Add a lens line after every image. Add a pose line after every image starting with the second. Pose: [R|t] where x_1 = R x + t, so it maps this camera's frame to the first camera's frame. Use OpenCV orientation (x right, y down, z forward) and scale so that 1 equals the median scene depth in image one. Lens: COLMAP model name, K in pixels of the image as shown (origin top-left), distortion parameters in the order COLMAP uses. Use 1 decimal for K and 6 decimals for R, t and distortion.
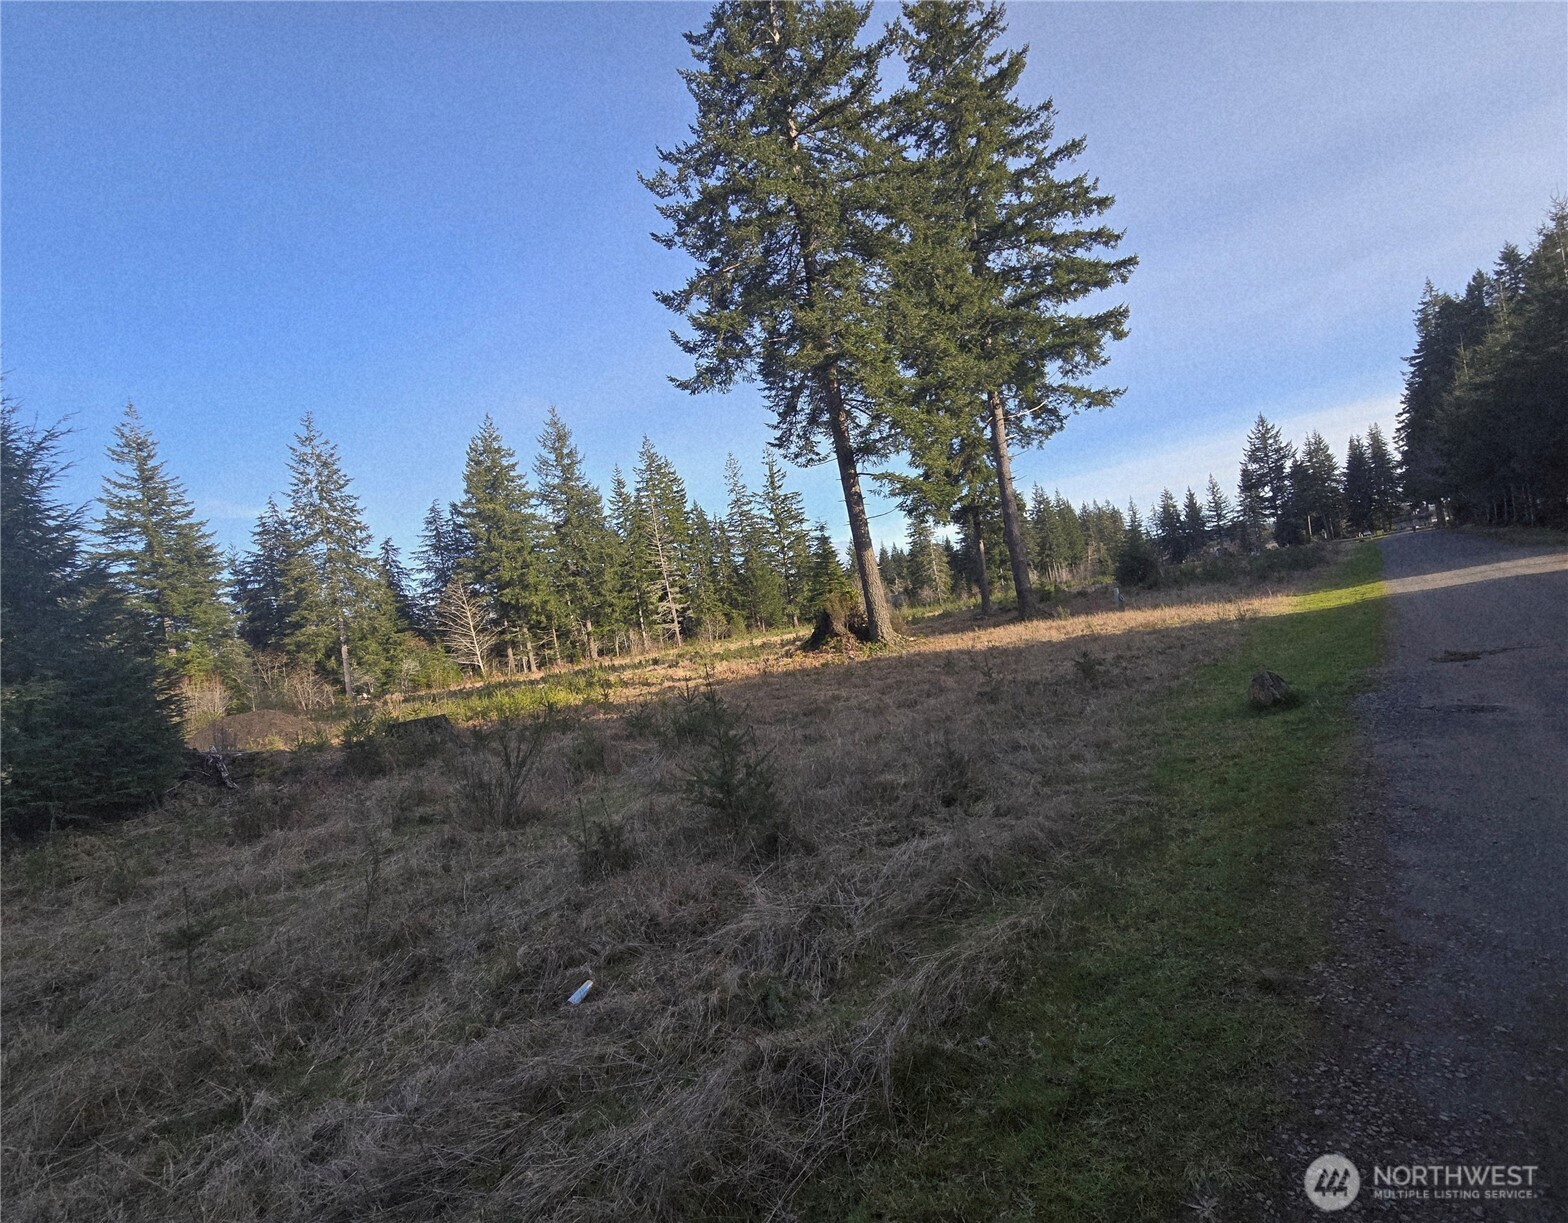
lens RADIAL K [[690.0, 0, 784.5], [0, 690.0, 611.0], [0, 0, 1]] dist [0.000090, 0.000479]
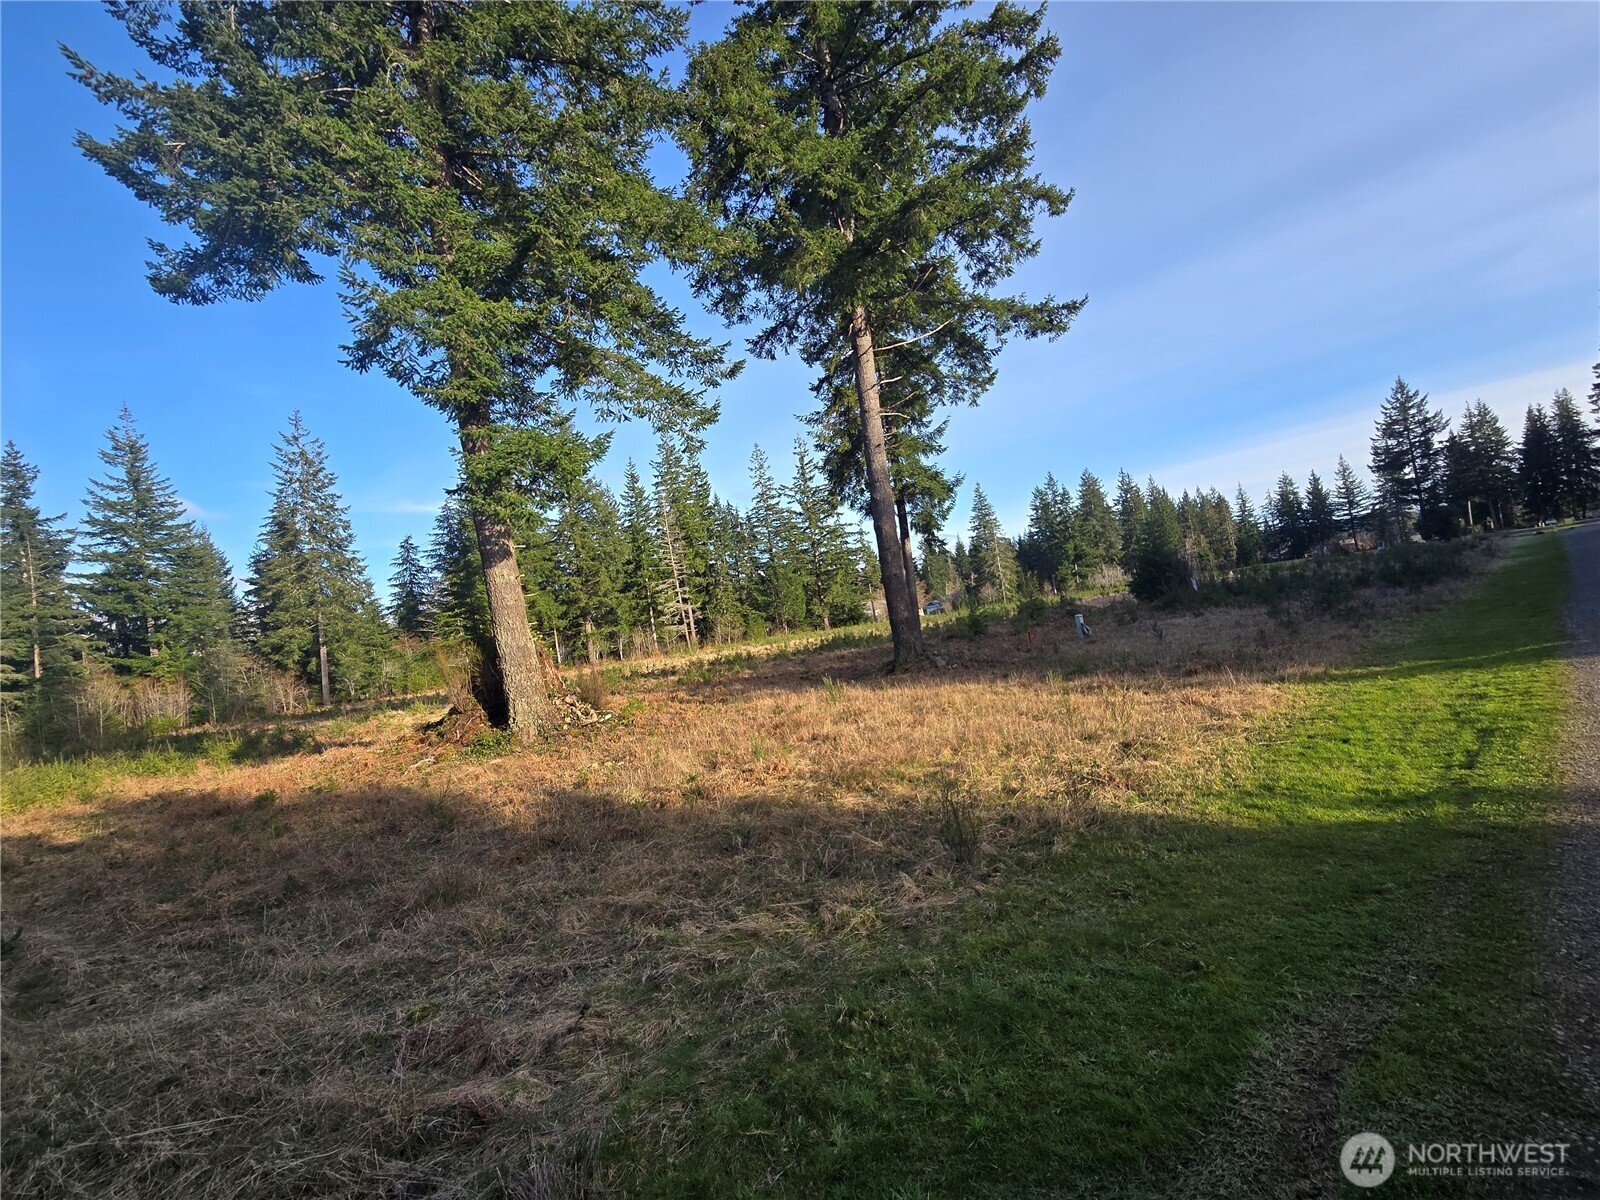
lens RADIAL K [[646.1, 0, 799.1], [0, 646.1, 598.1], [0, 0, 1]] dist [0.001701, -0.000354]
pose [[0.987074, 0.009535, -0.159979, 0.118837], [-0.009802, 0.999952, -0.000877, -0.017286], [0.159963, 0.002433, 0.987120, 0.135332]]
